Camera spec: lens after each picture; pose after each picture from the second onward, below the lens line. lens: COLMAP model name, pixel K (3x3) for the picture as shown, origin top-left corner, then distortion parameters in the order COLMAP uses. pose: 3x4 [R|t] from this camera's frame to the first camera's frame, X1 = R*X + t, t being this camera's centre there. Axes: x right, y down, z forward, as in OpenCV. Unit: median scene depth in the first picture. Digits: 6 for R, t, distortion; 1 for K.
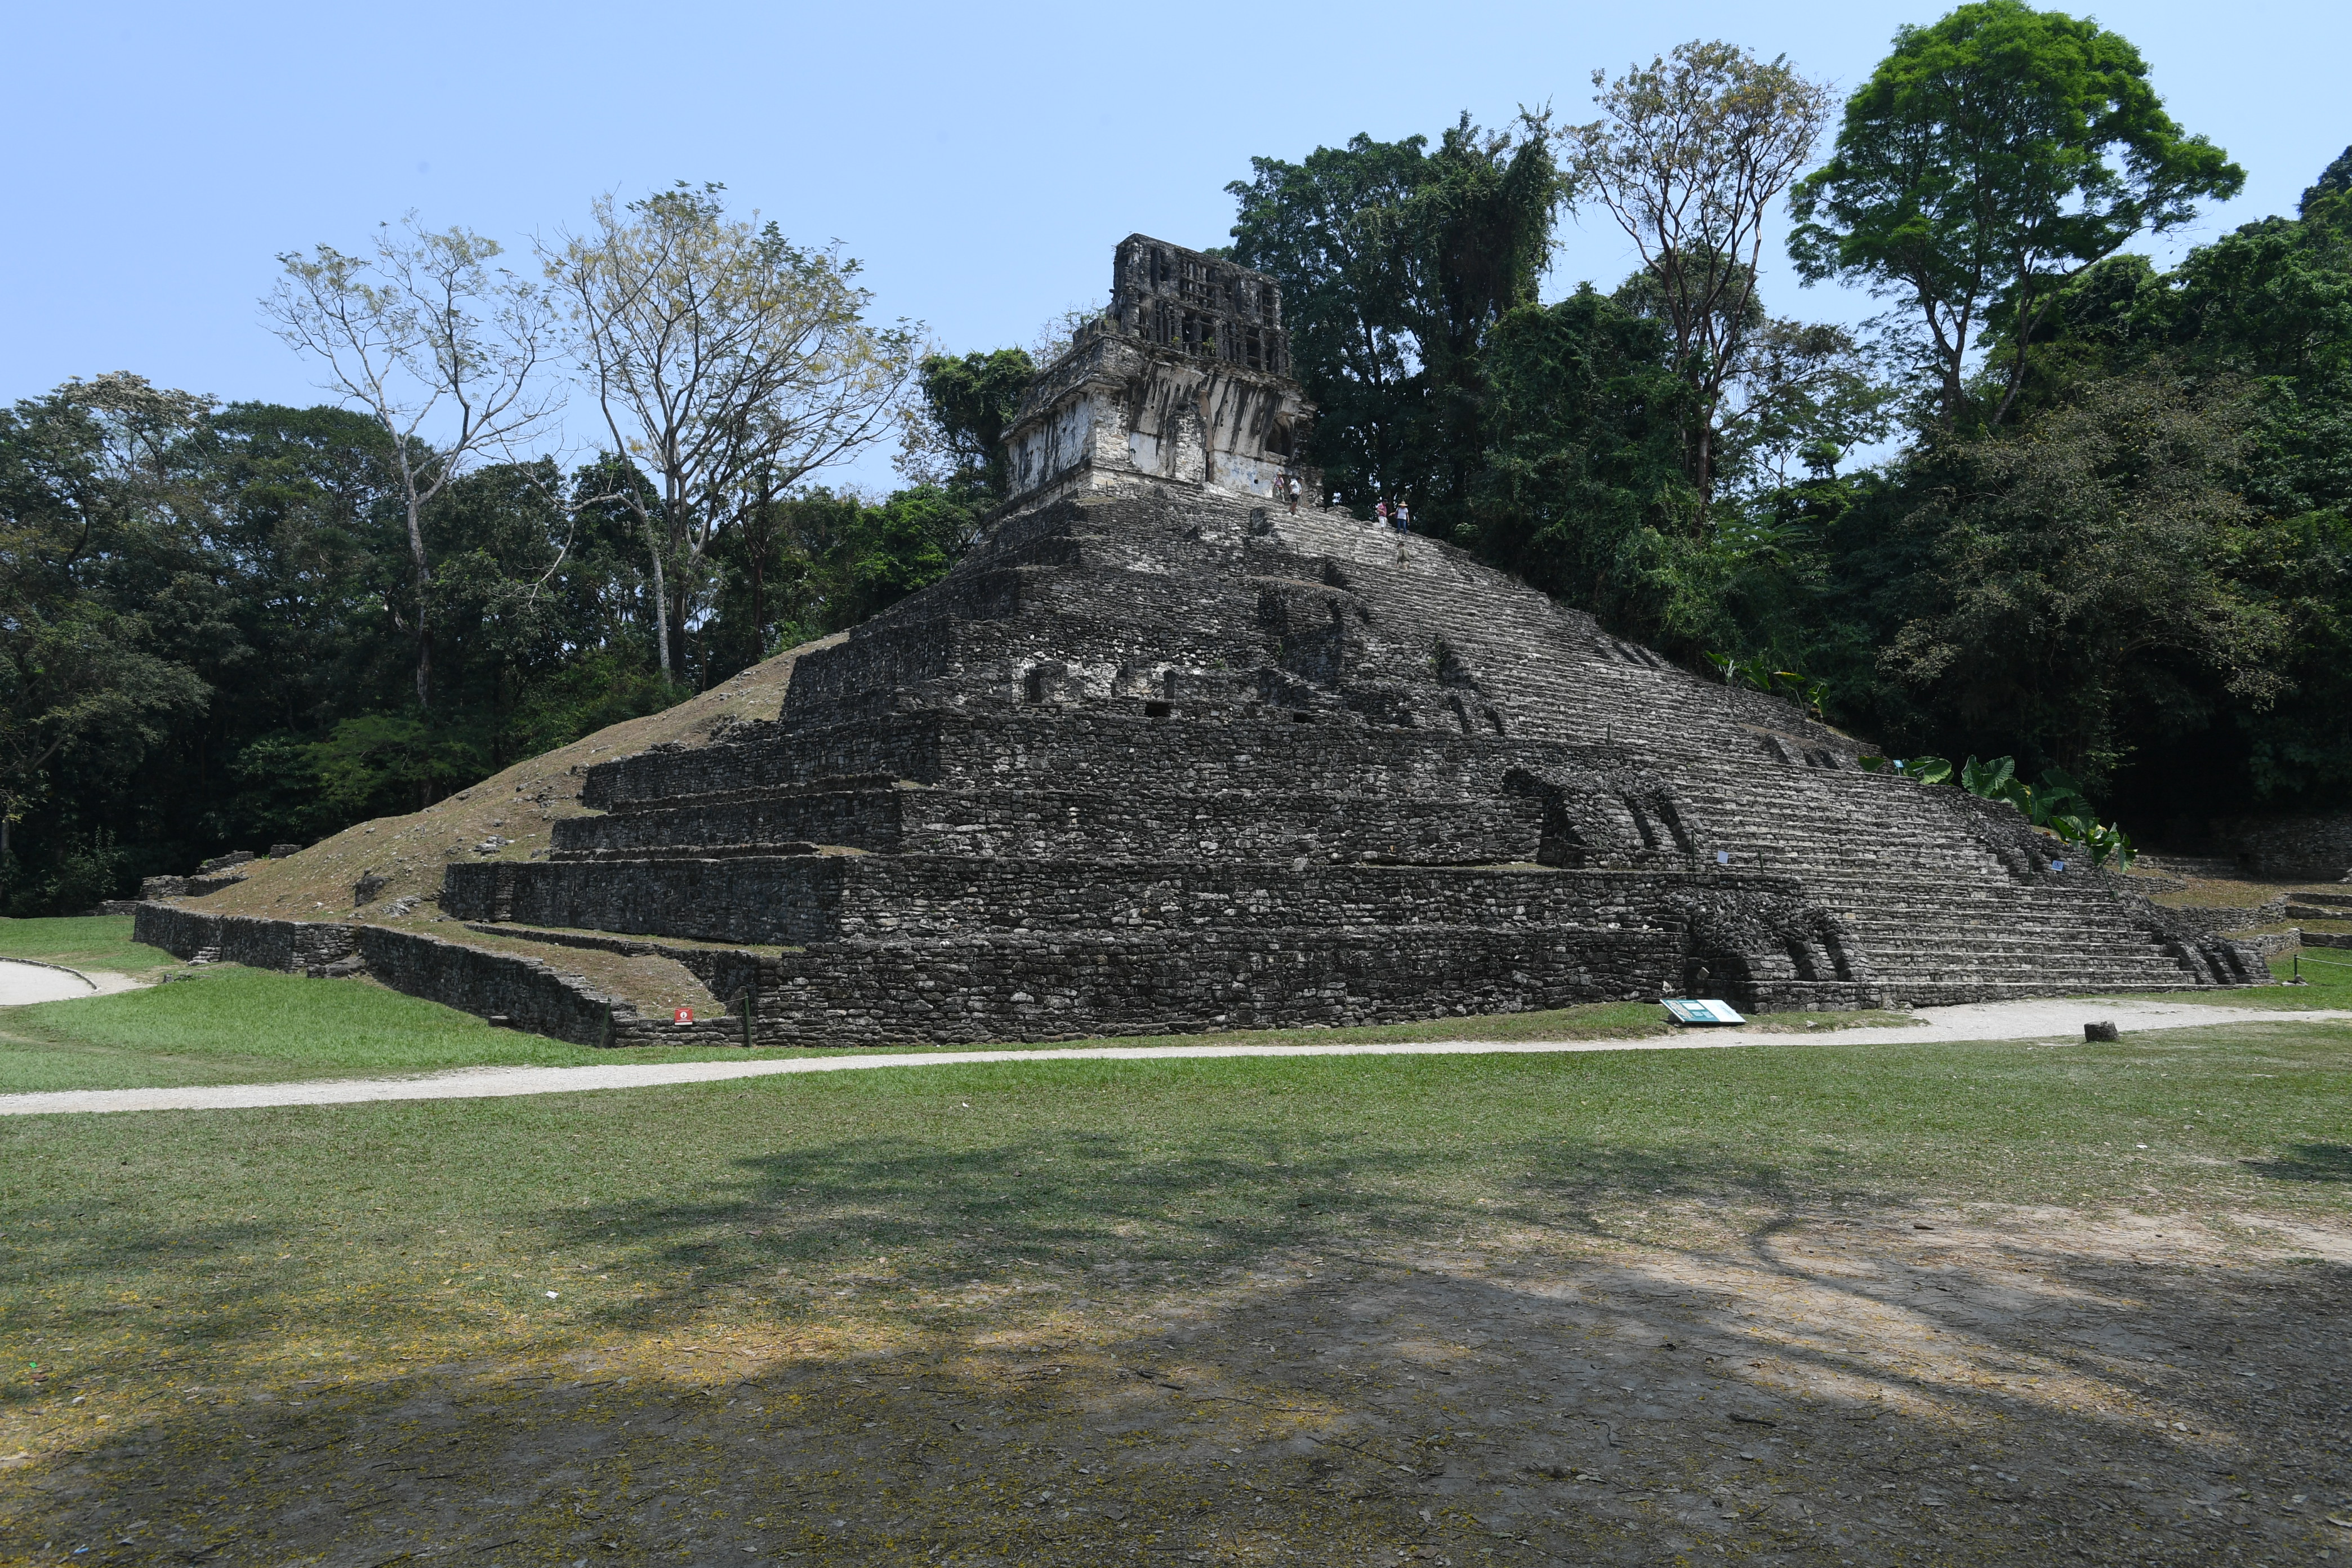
lens RADIAL K [[1468.8, 0, 1175.5], [0, 1468.8, 782.4], [0, 0, 1]] dist [-0.008710, 0.004625]
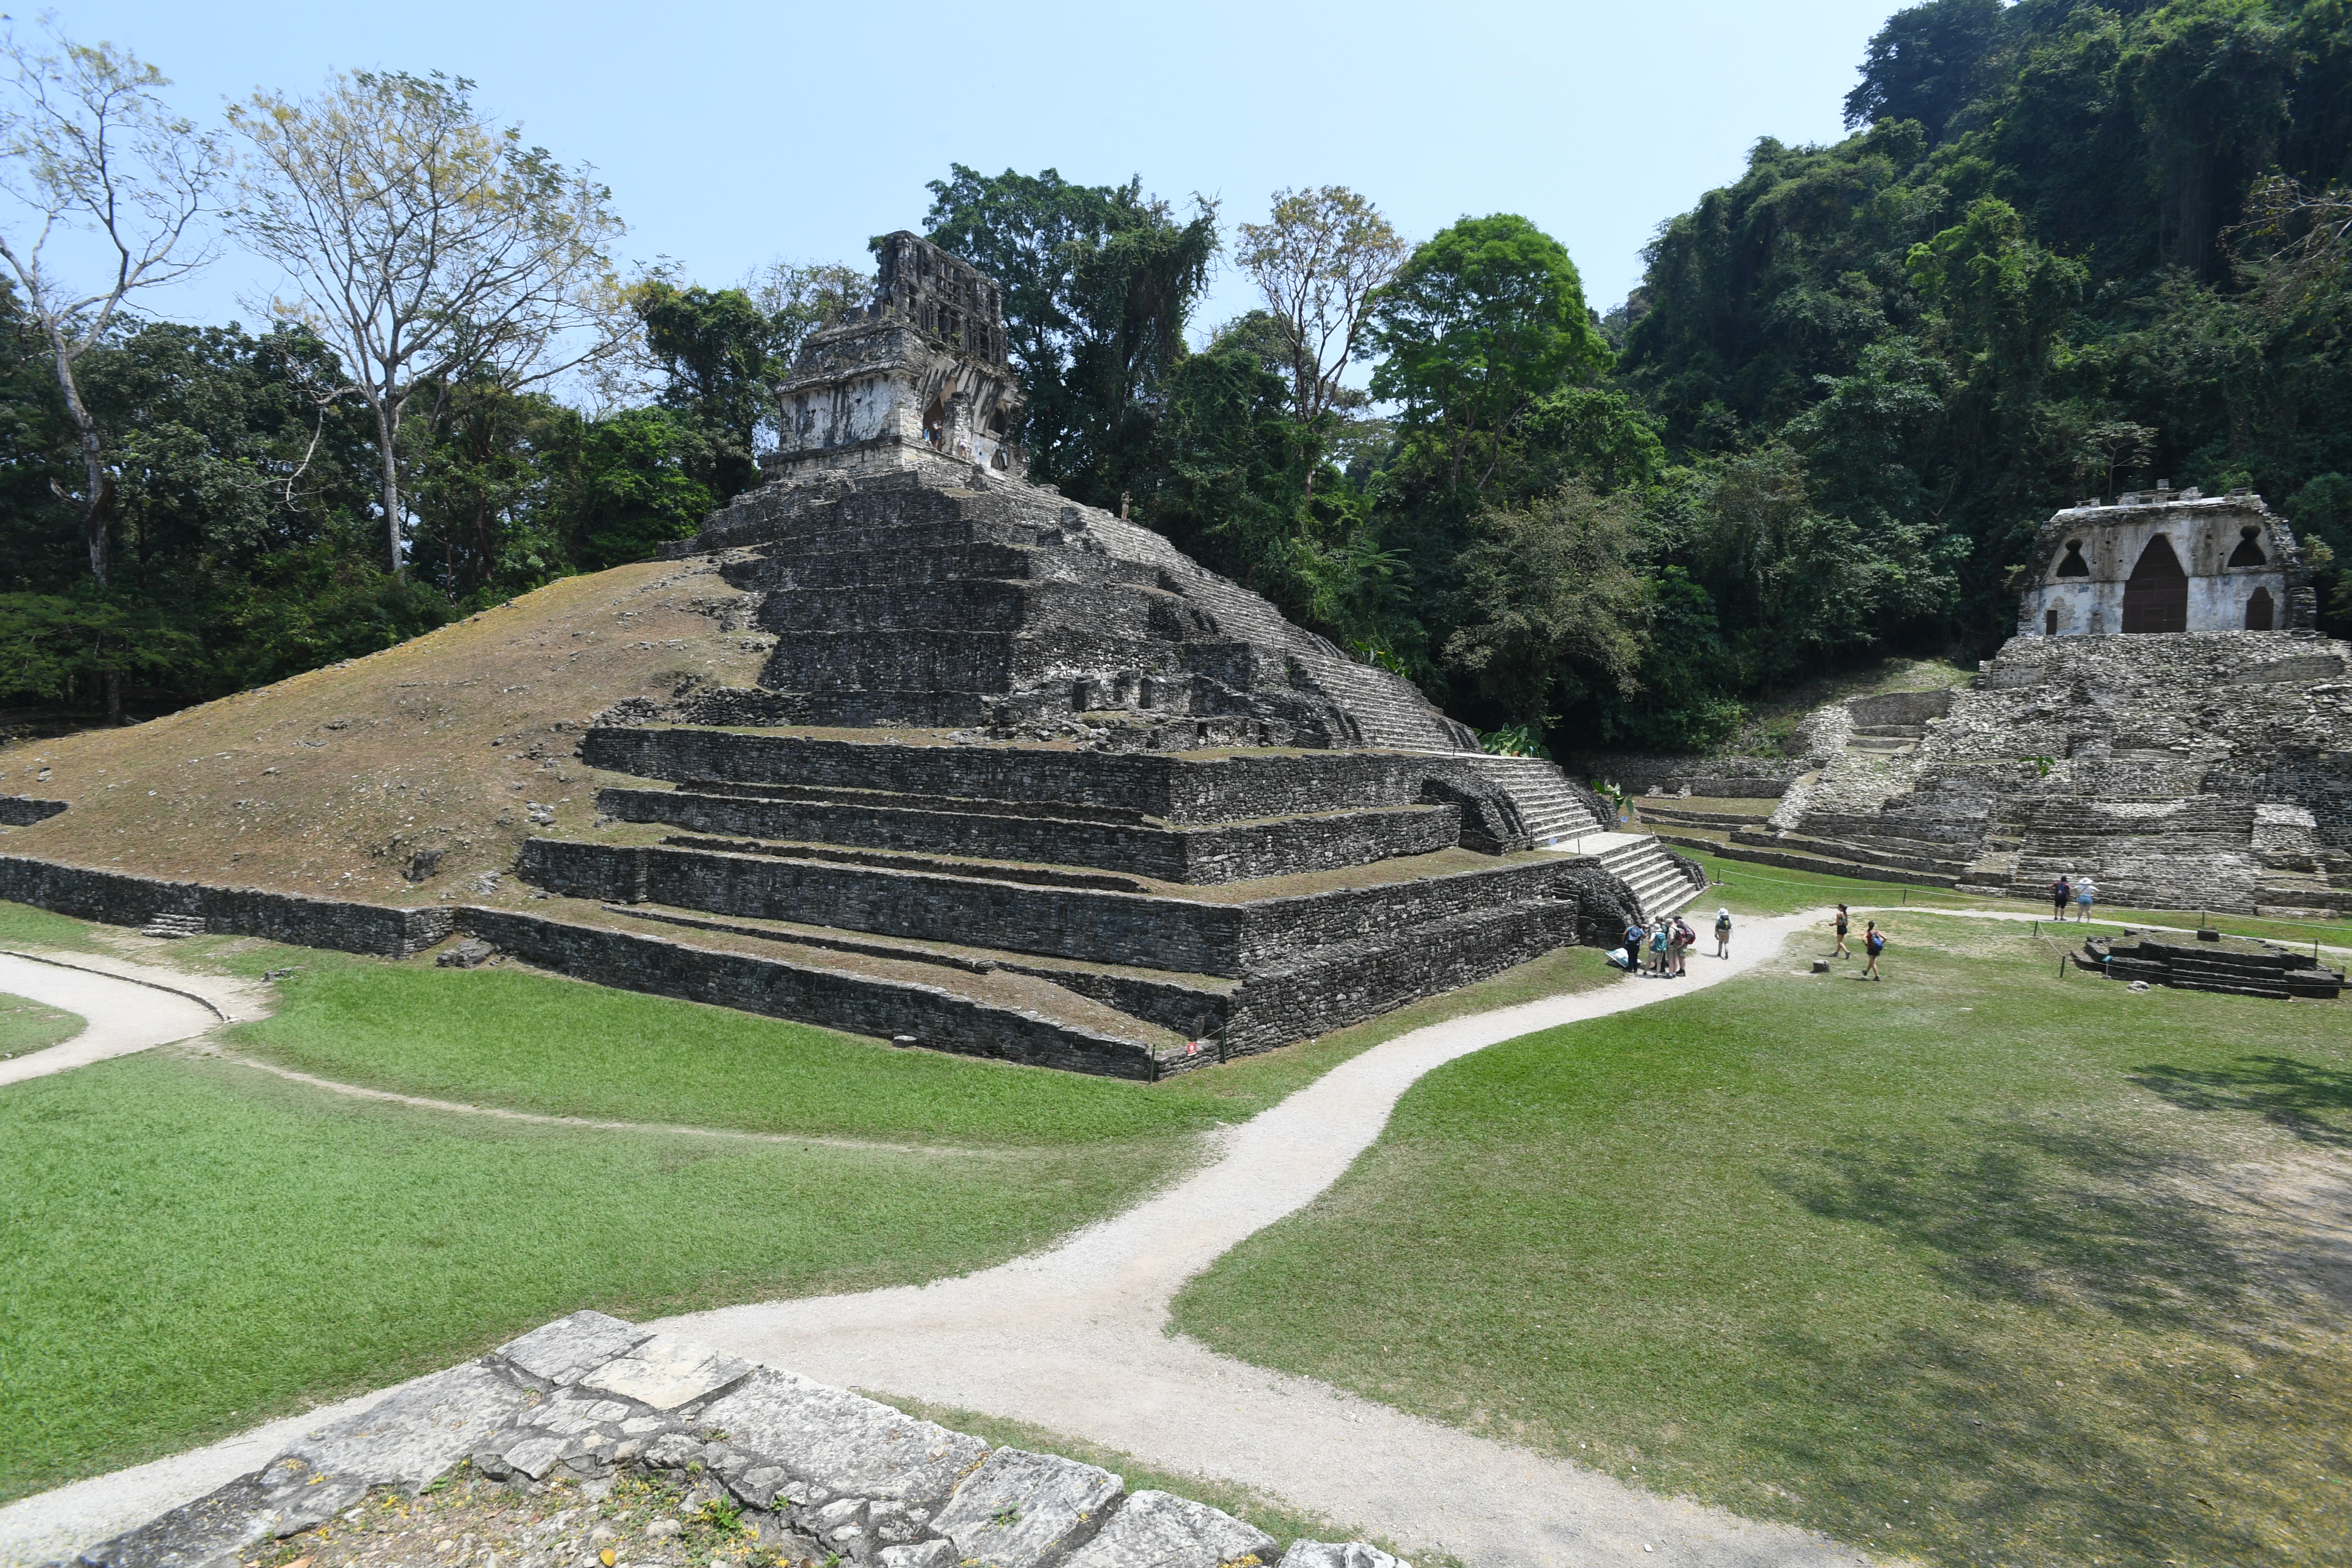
lens RADIAL K [[1152.3, 0, 1179.6], [0, 1152.3, 774.6], [0, 0, 1]] dist [-0.025670, 0.007869]
pose [[0.886851, -0.001052, 0.462055, -0.250011], [-0.060563, 0.991105, 0.118500, -0.063266], [-0.458069, -0.133075, 0.878899, 0.037155]]
